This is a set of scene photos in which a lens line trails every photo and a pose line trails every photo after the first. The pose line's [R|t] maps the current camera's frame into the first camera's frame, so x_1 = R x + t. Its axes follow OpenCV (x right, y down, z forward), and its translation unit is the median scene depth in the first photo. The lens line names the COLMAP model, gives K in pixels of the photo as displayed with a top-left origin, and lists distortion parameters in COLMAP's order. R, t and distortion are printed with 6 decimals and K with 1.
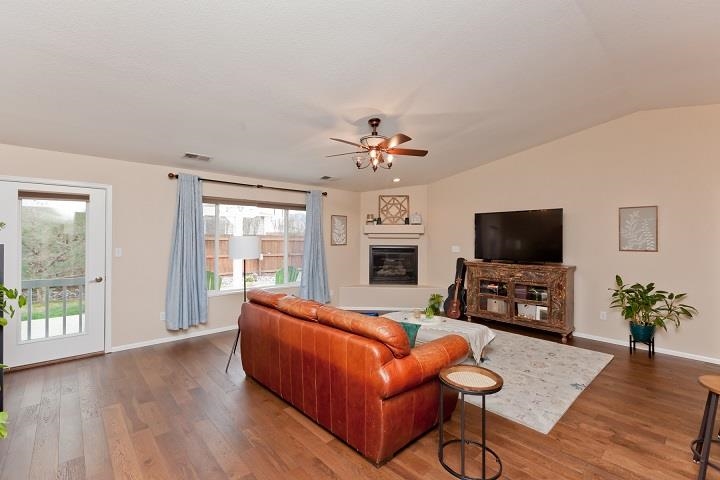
lens RADIAL K [[324.0, 0, 359.8], [0, 324.0, 239.7], [0, 0, 1]] dist [-0.000113, 0.000166]
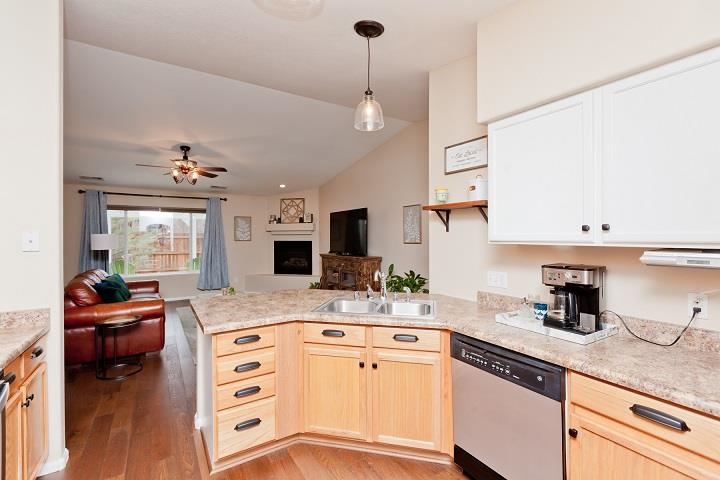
lens RADIAL K [[324.0, 0, 360.6], [0, 324.0, 237.7], [0, 0, 1]] dist [-0.000113, 0.000166]
pose [[0.984760, -0.007547, -0.173757, 0.586107], [0.007160, 0.999970, -0.002850, 0.011641], [0.173773, 0.001562, 0.984784, -0.120602]]
